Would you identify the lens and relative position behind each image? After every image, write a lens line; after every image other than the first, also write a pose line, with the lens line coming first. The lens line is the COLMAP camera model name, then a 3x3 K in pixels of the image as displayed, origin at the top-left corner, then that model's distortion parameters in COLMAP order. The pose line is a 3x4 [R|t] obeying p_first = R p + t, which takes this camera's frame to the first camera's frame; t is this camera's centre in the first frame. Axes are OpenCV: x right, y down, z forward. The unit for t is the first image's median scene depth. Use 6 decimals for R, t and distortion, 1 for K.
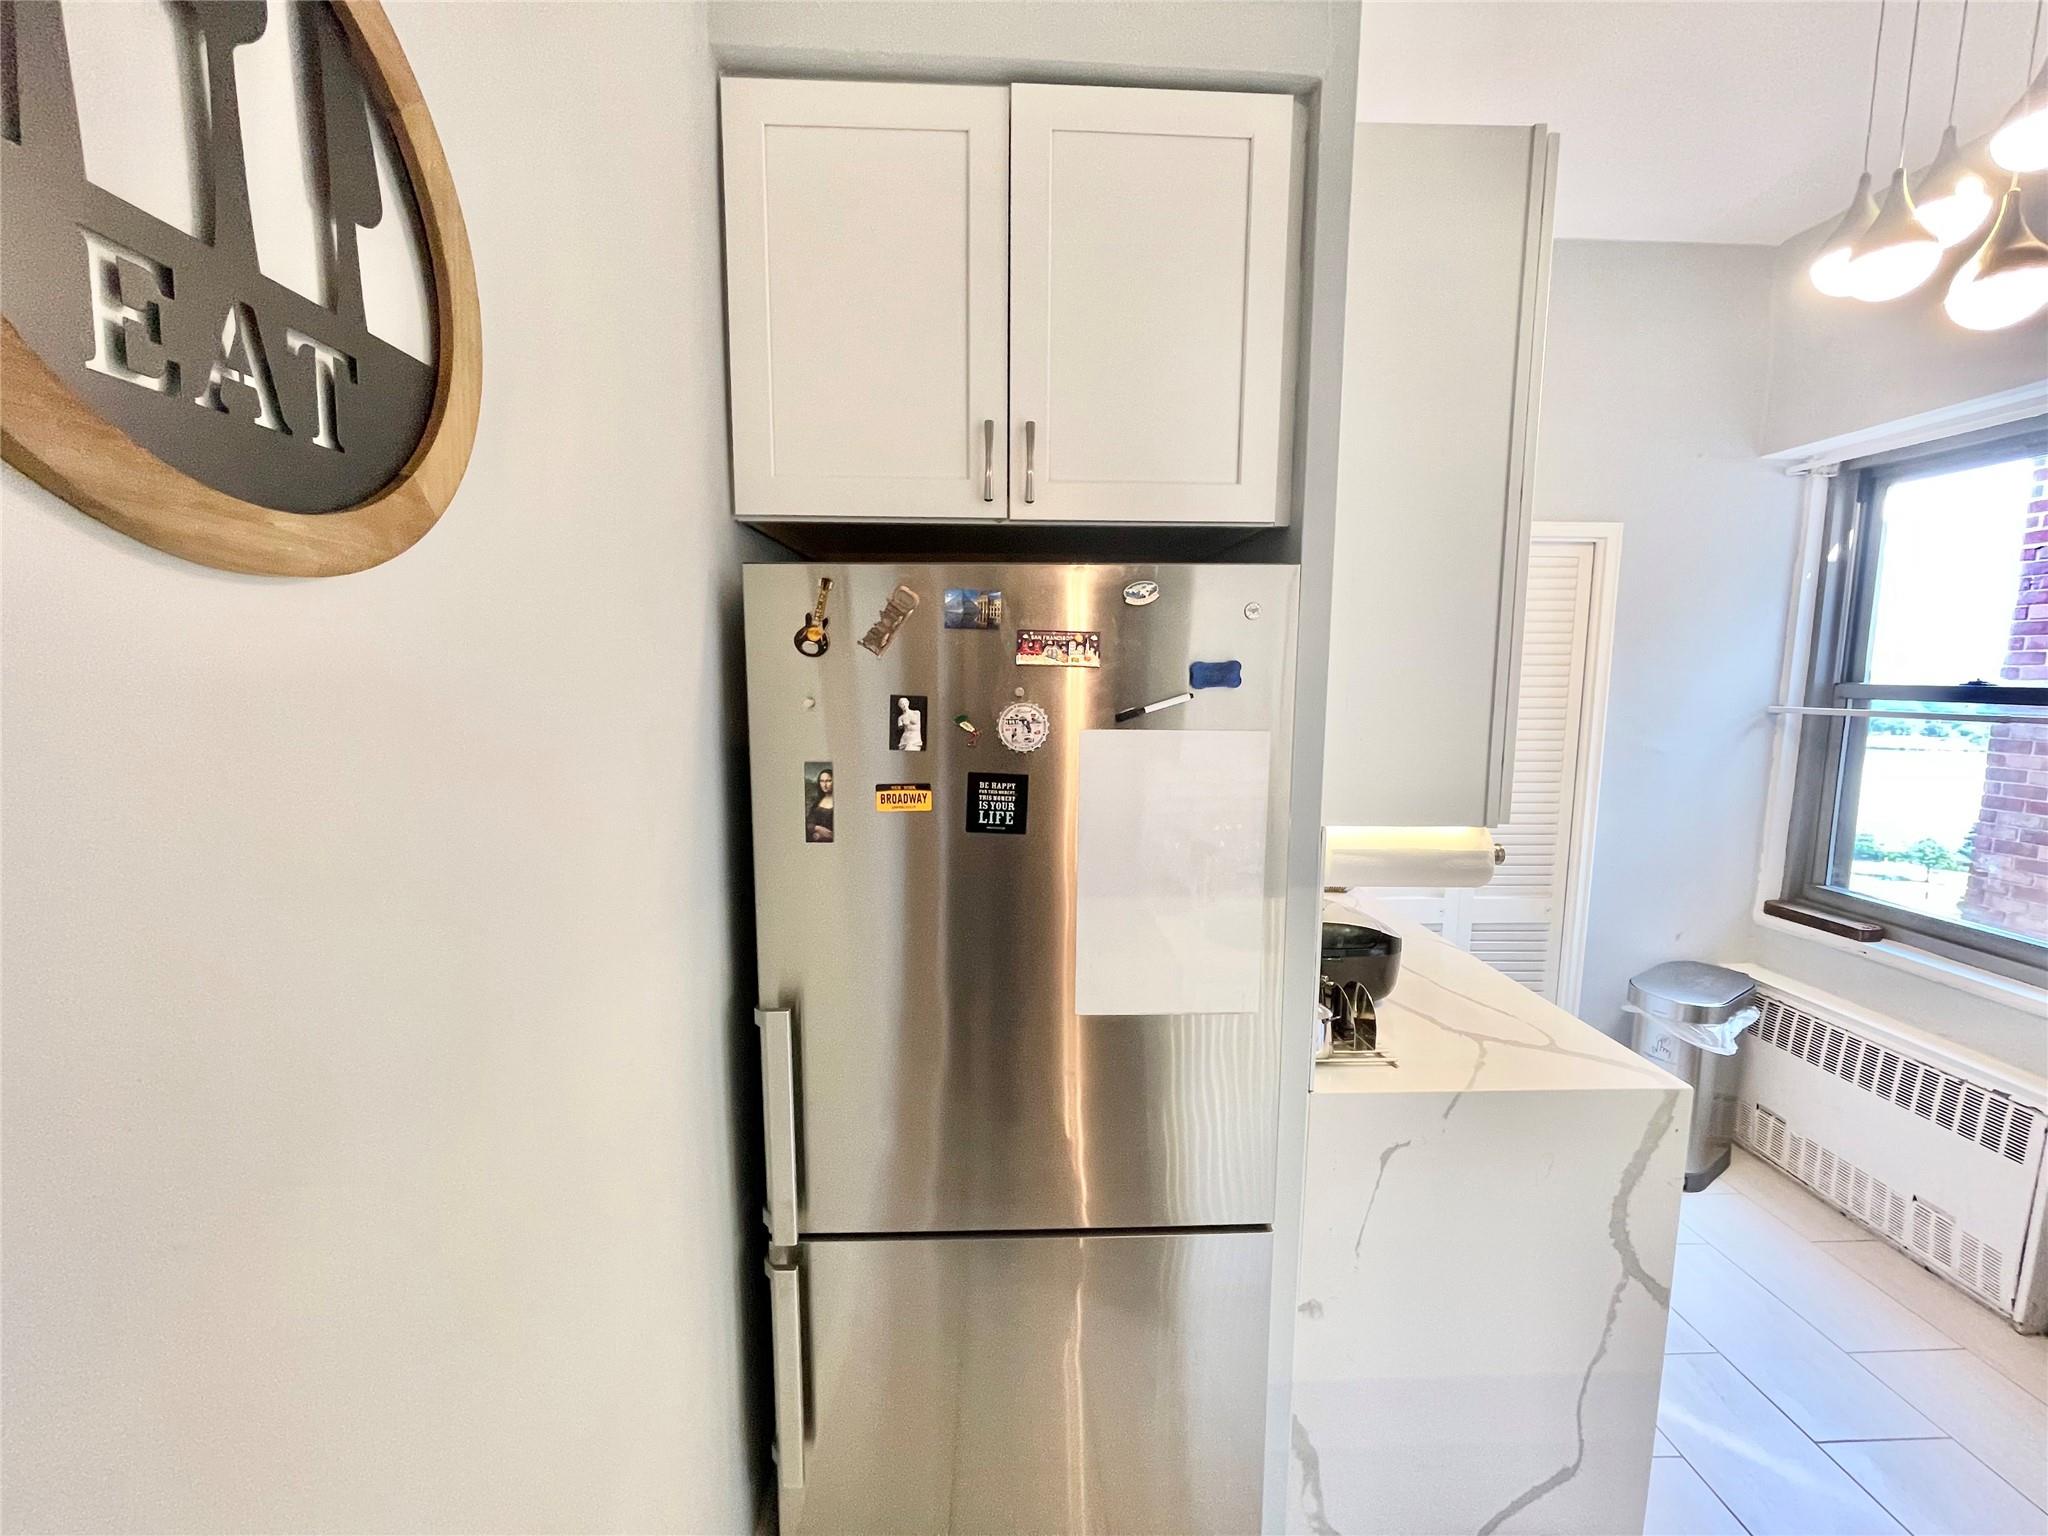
lens RADIAL K [[838.6, 0, 1024.0], [0, 838.6, 768.0], [0, 0, 1]] dist [-0.001504, -0.000307]
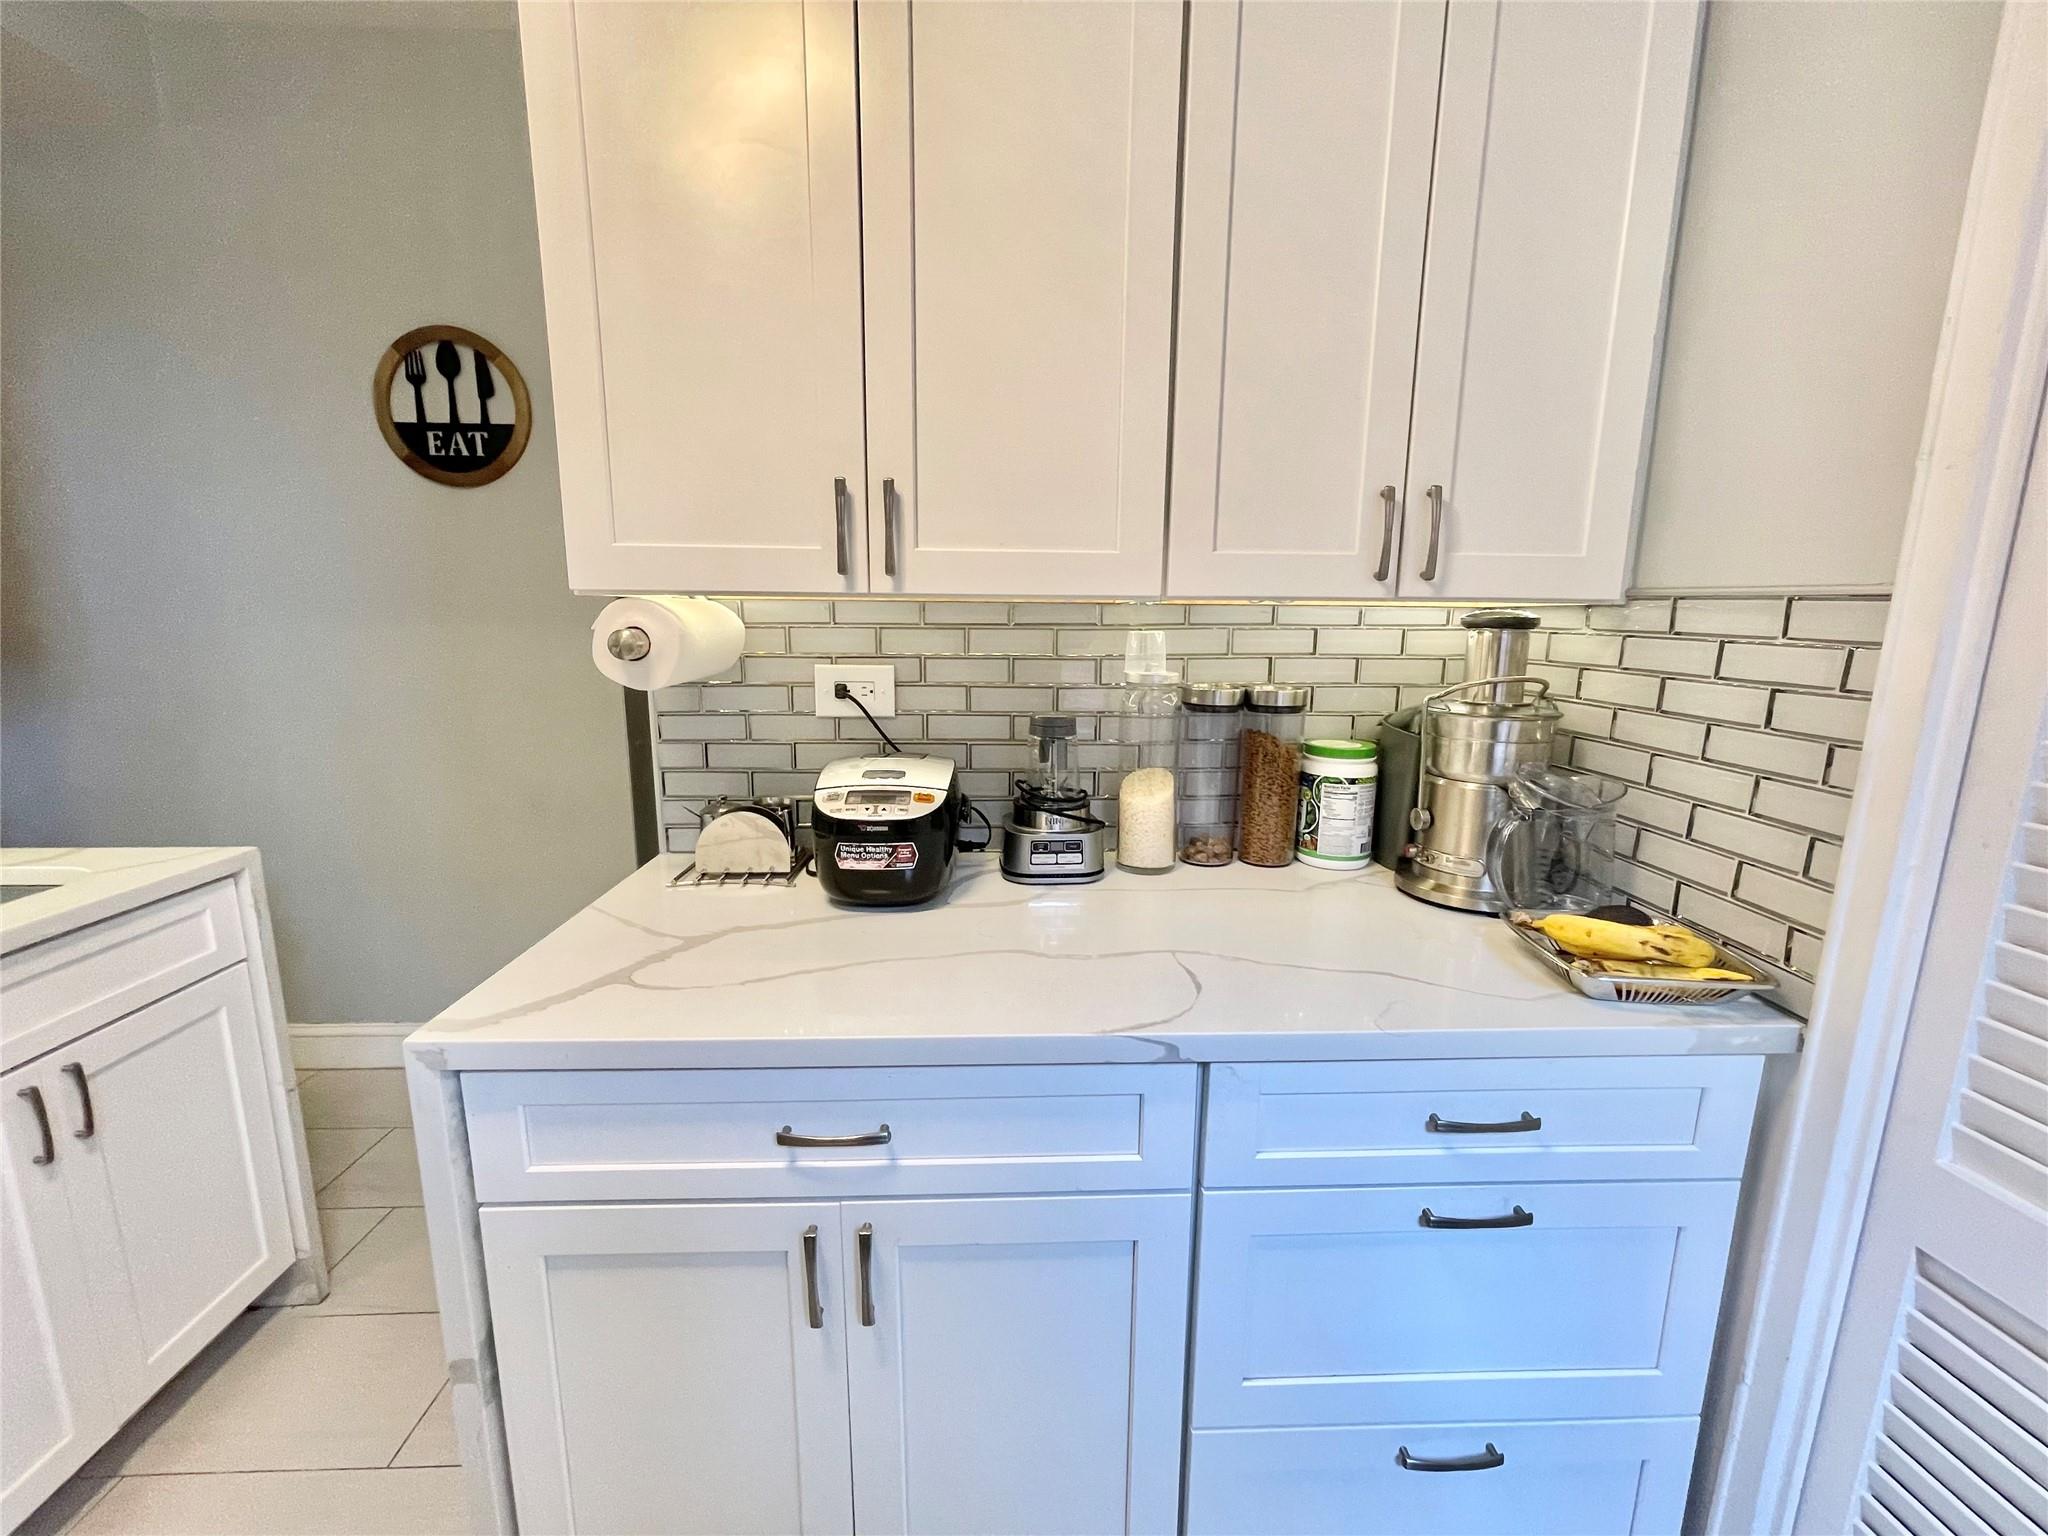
lens RADIAL K [[838.6, 0, 1024.0], [0, 838.6, 768.0], [0, 0, 1]] dist [-0.001504, -0.000307]
pose [[-0.009702, 0.168865, -0.985591, 3.890151], [-0.131717, 0.976834, 0.168662, 0.122024], [0.991240, 0.131456, 0.012765, 4.061046]]
